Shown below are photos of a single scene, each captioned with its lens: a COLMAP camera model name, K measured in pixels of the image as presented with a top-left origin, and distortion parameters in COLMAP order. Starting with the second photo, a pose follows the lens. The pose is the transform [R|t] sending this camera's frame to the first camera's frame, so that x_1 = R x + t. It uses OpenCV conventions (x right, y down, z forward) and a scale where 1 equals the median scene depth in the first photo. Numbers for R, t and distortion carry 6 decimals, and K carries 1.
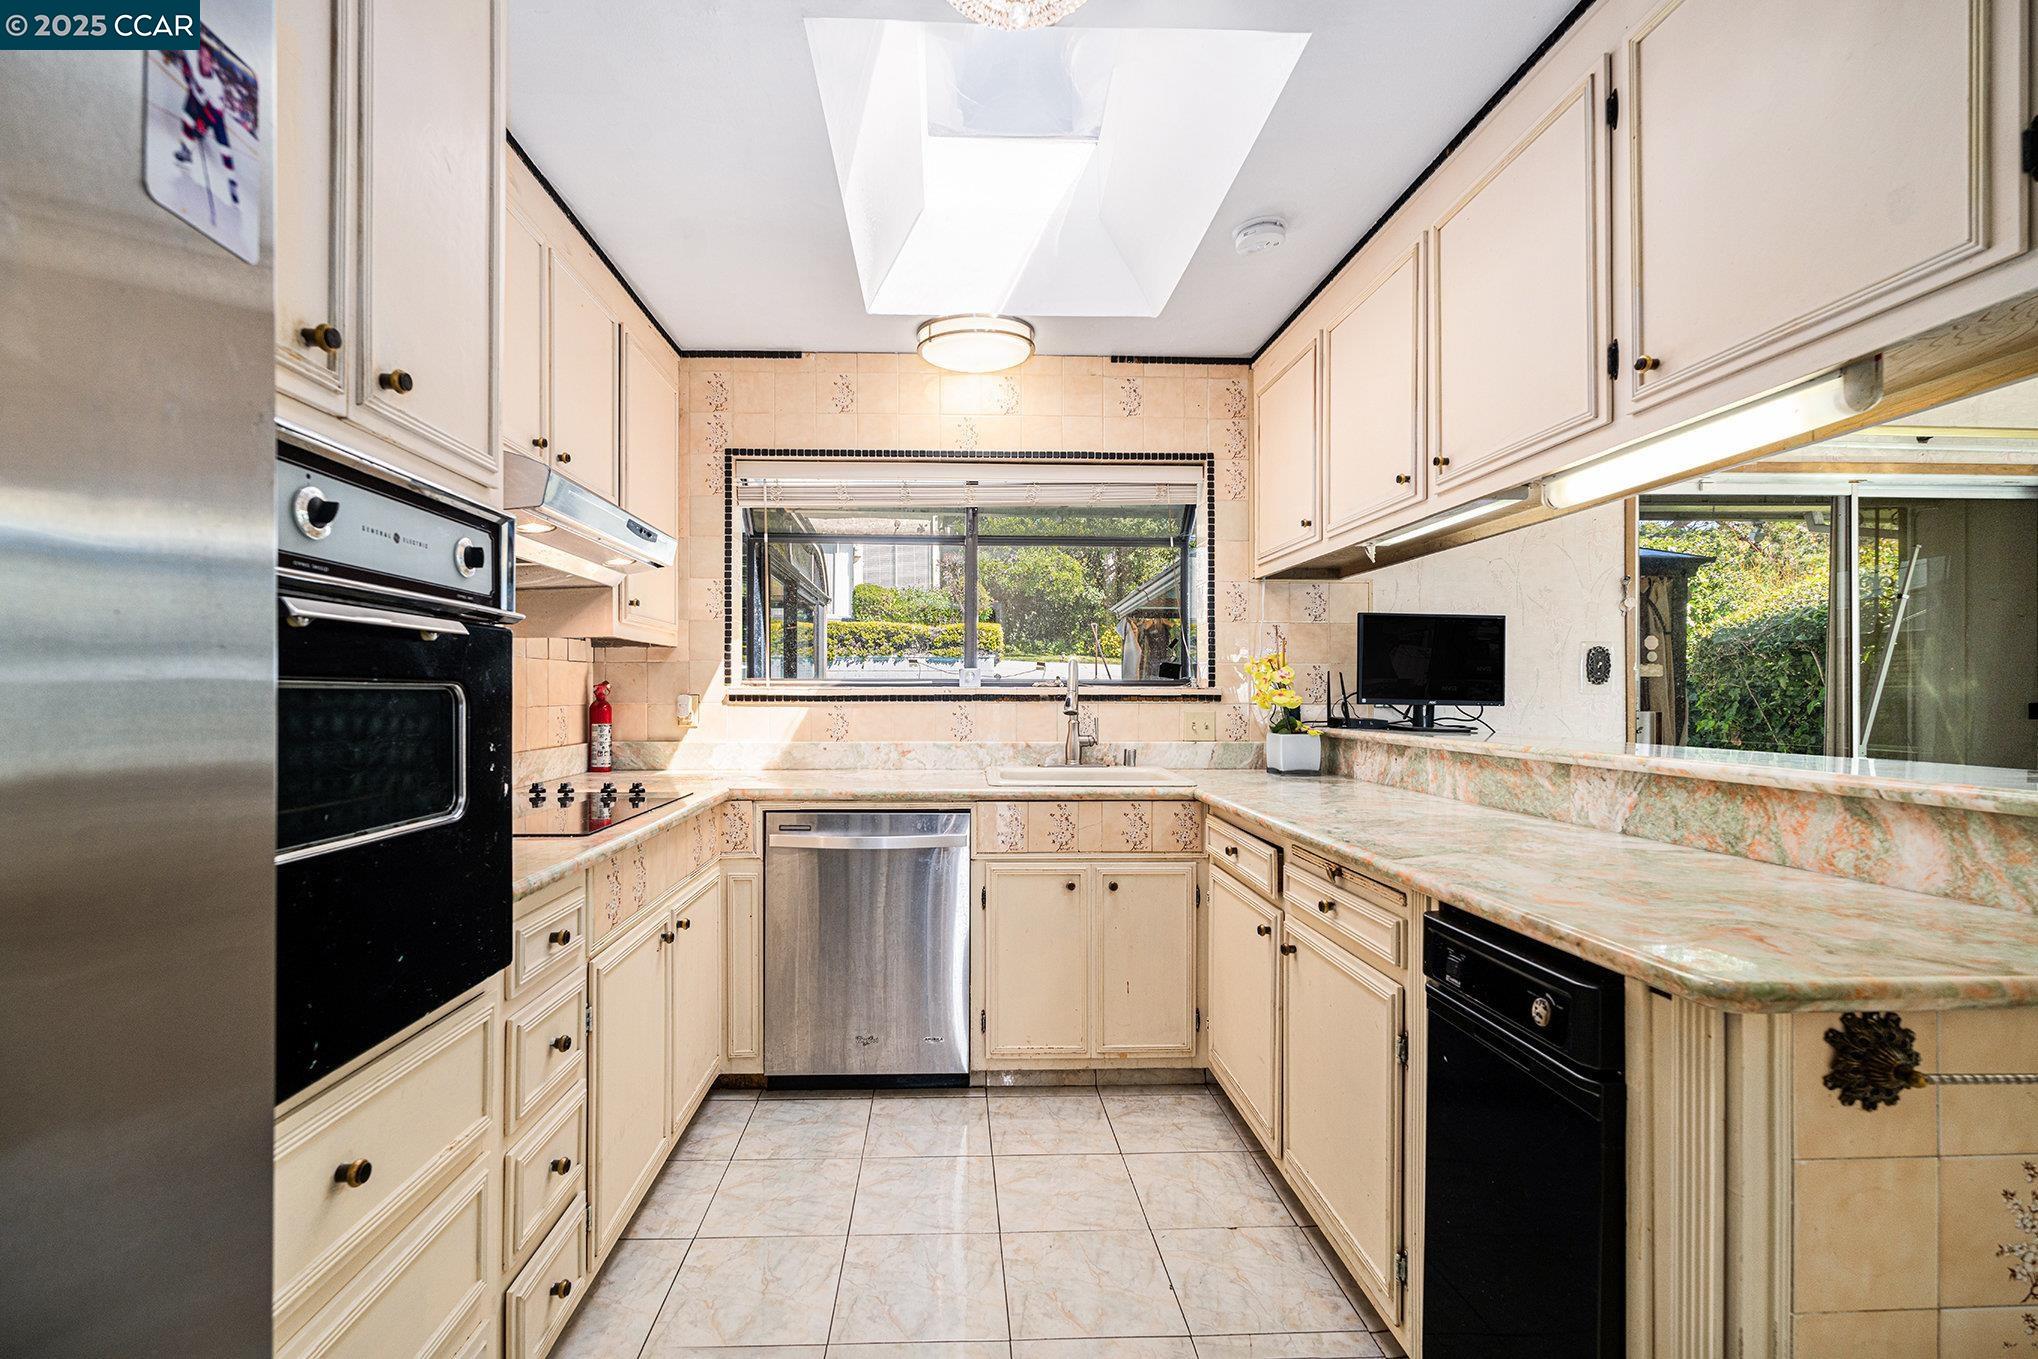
lens RADIAL K [[906.9, 0, 977.0], [0, 906.9, 694.1], [0, 0, 1]] dist [-0.005233, 0.000674]
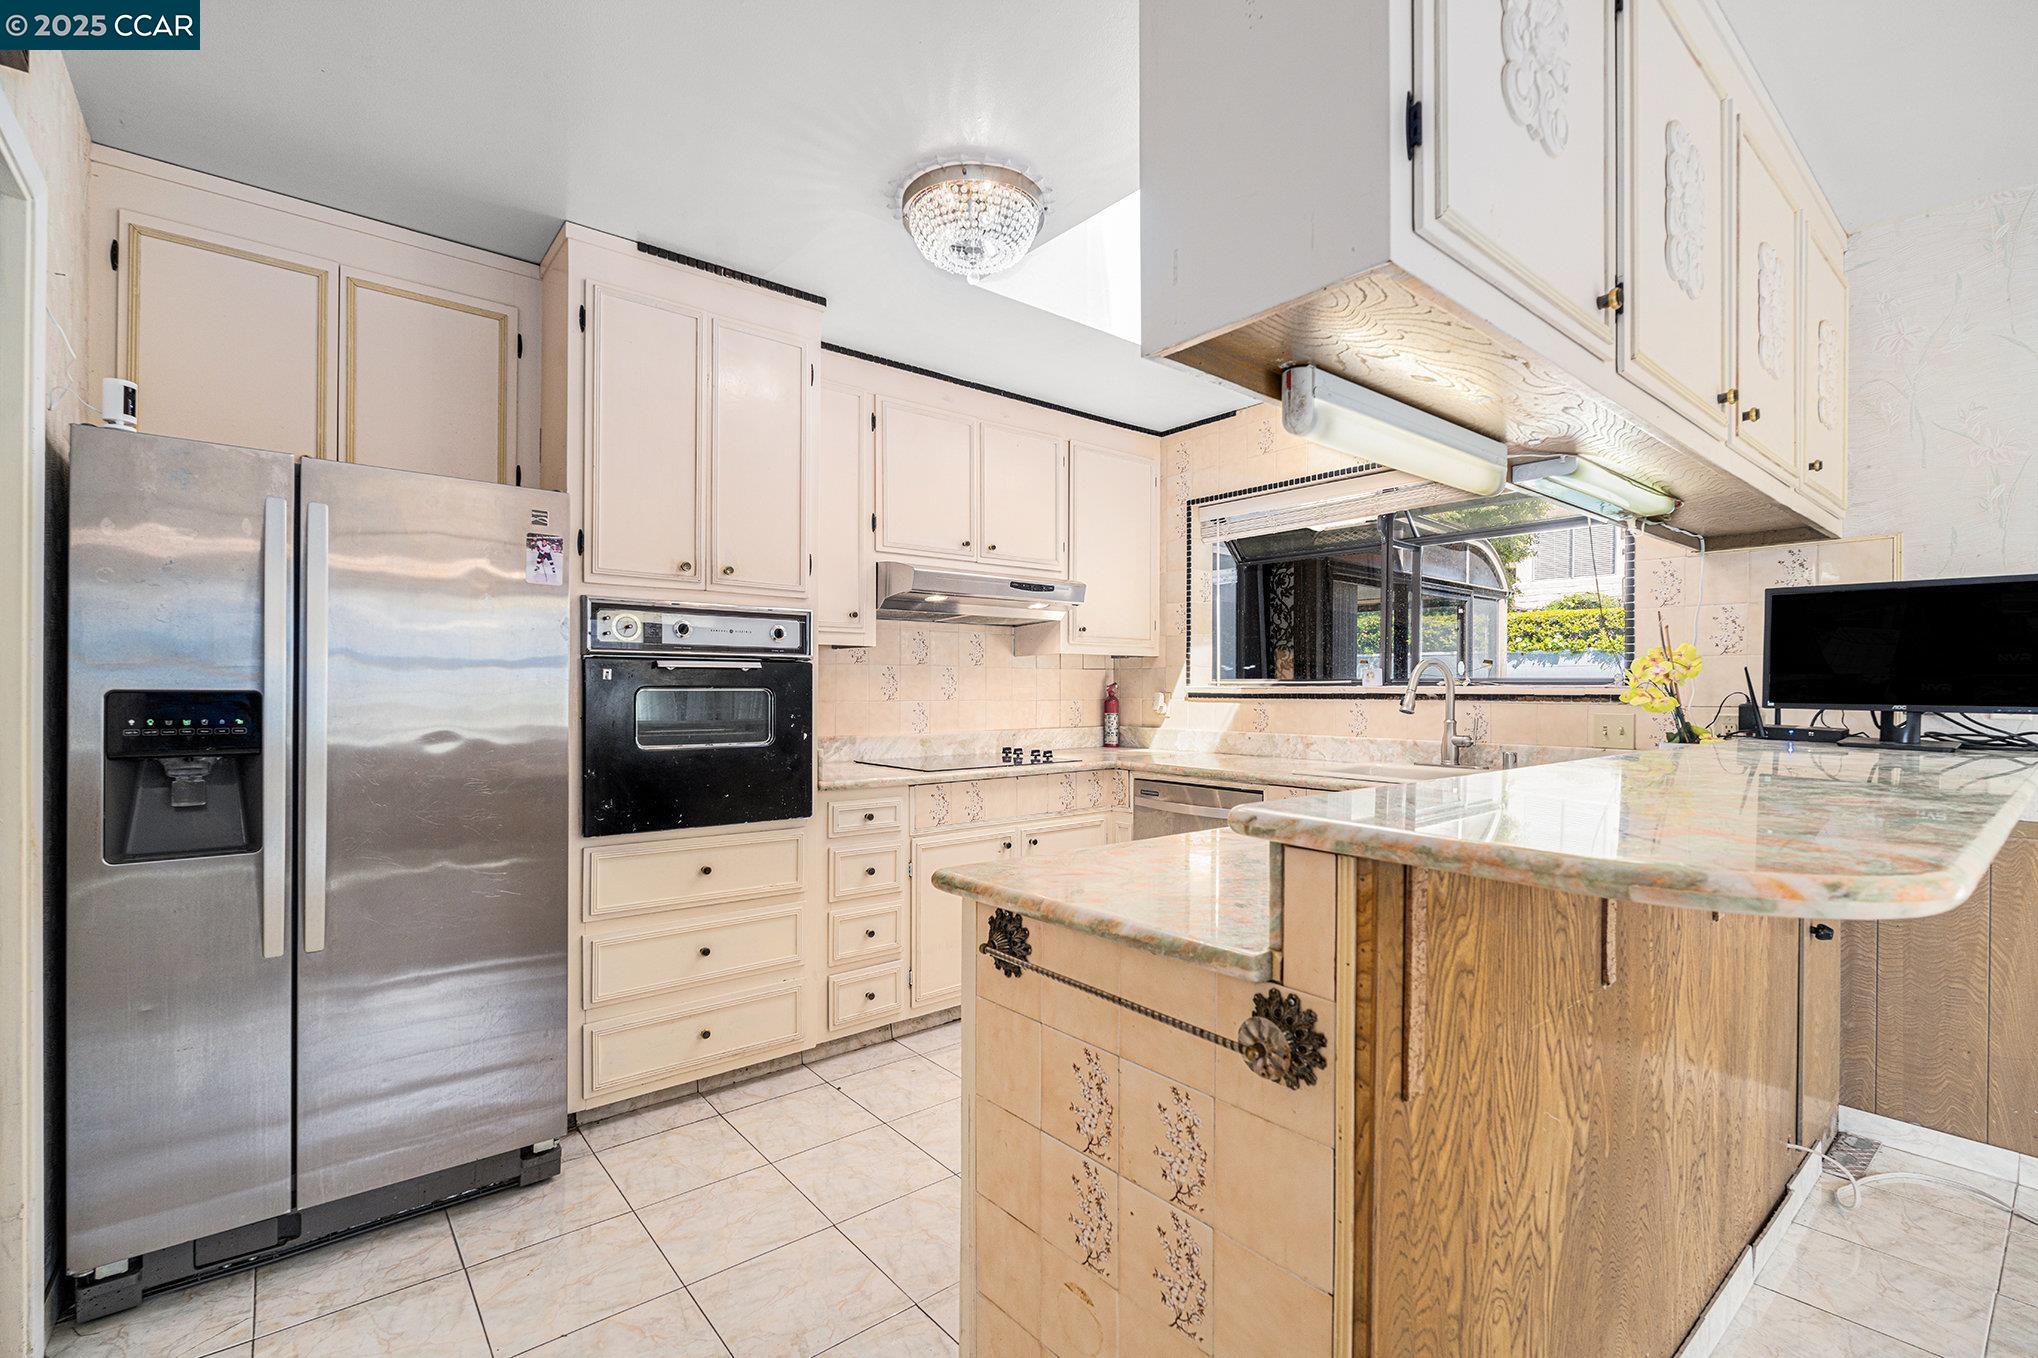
lens RADIAL K [[906.9, 0, 1012.7], [0, 906.9, 687.3], [0, 0, 1]] dist [-0.005233, 0.000674]
pose [[0.605266, -0.000955, -0.796023, 0.598940], [-0.001369, 0.999997, -0.002241, -0.003463], [0.796022, 0.002446, 0.605262, 0.027475]]
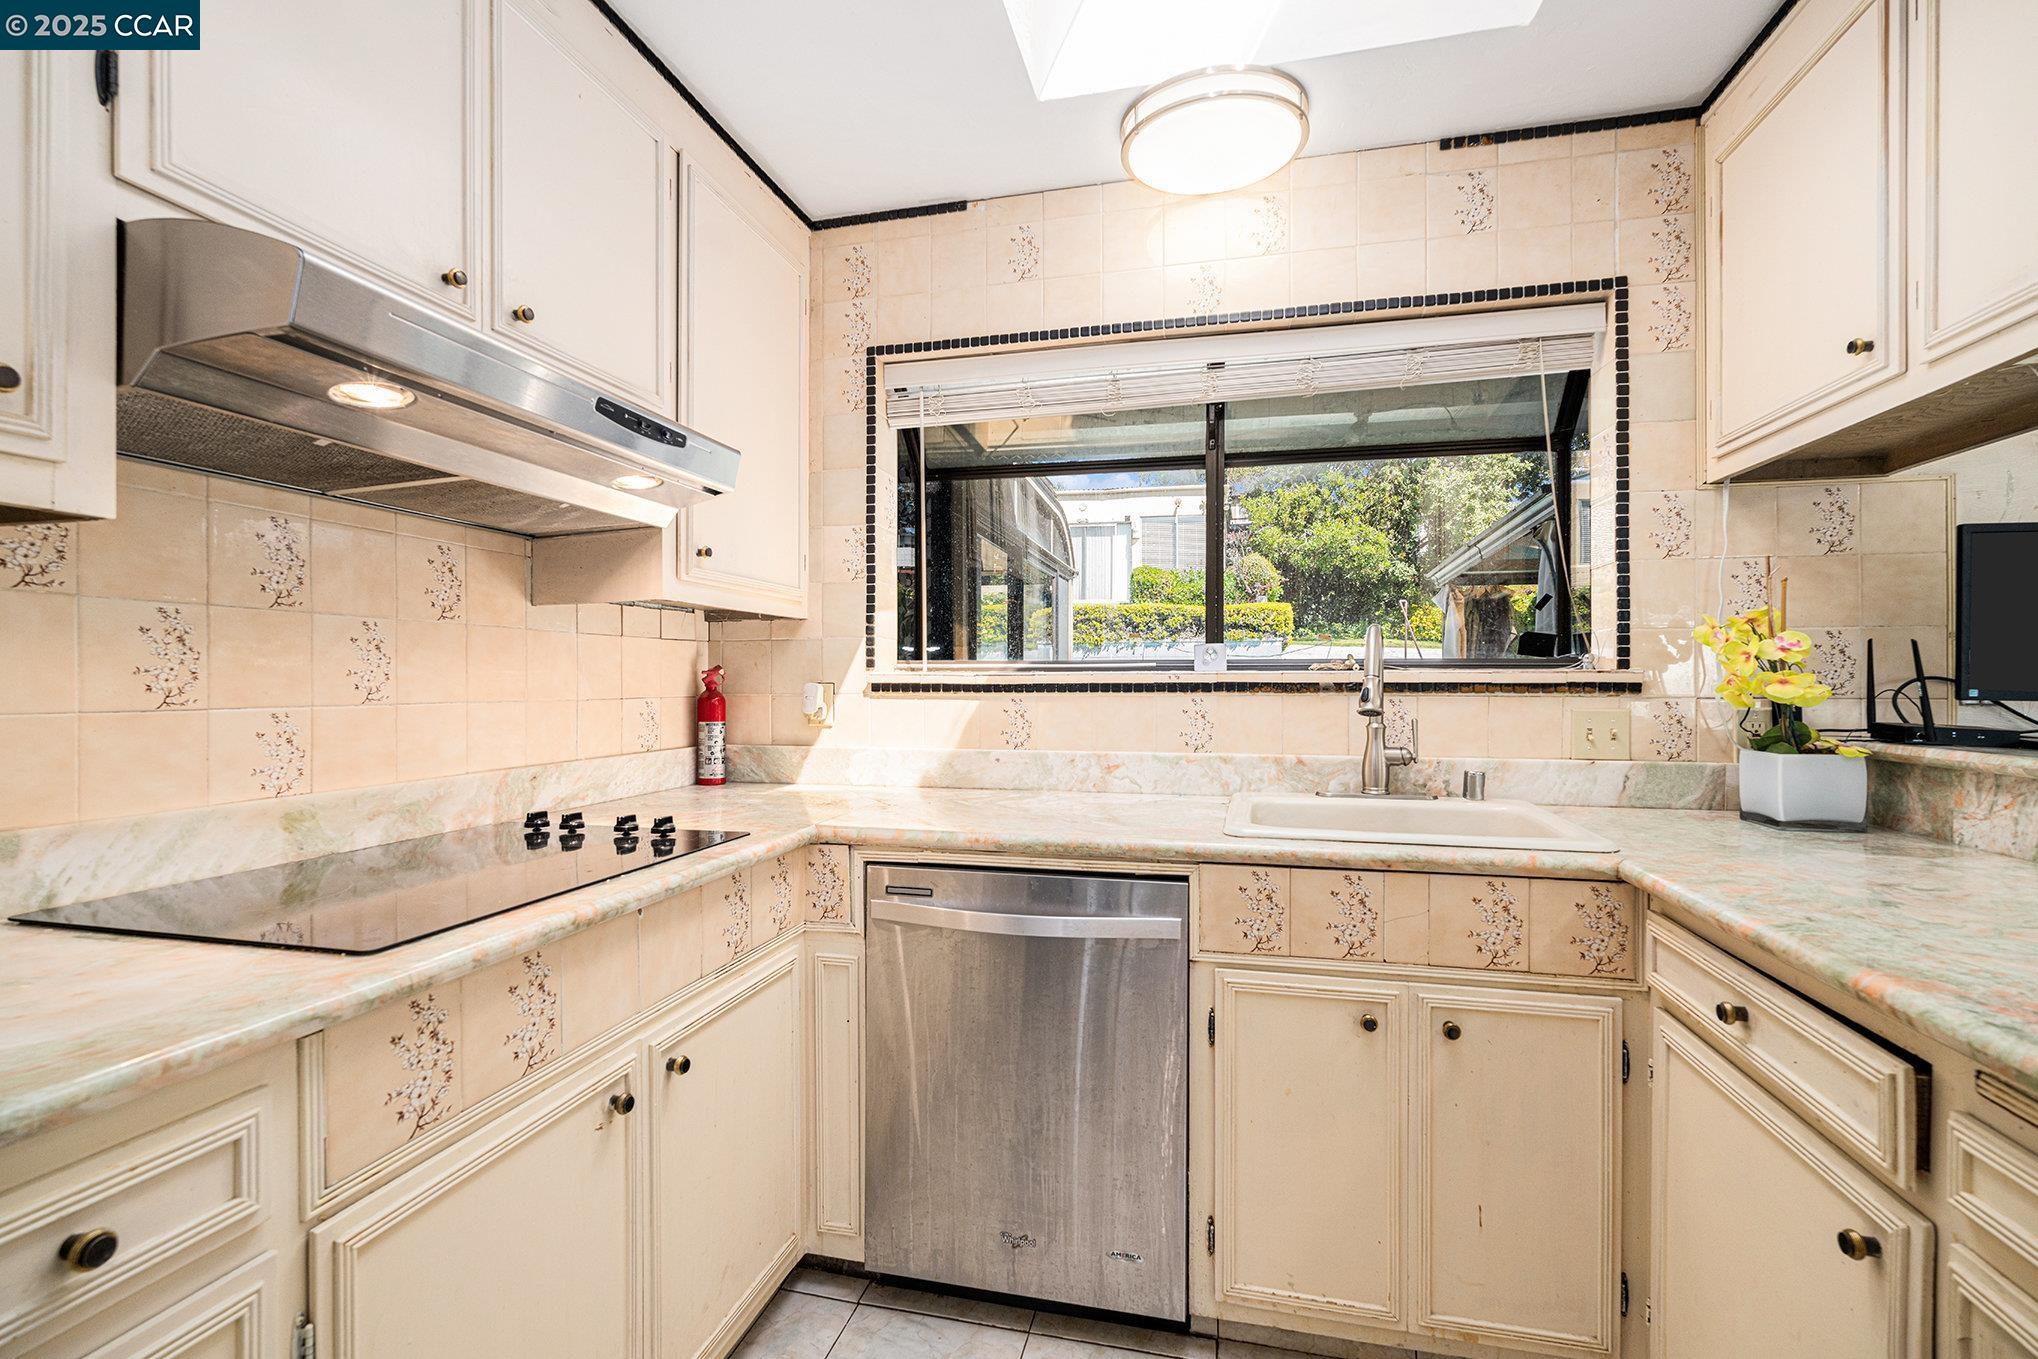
lens RADIAL K [[906.9, 0, 1016.3], [0, 906.9, 685.7], [0, 0, 1]] dist [-0.005233, 0.000674]
pose [[0.962601, -0.000338, -0.270923, 0.036875], [0.001280, 0.999994, 0.003300, 0.000526], [0.270920, -0.003524, 0.962595, 0.329555]]
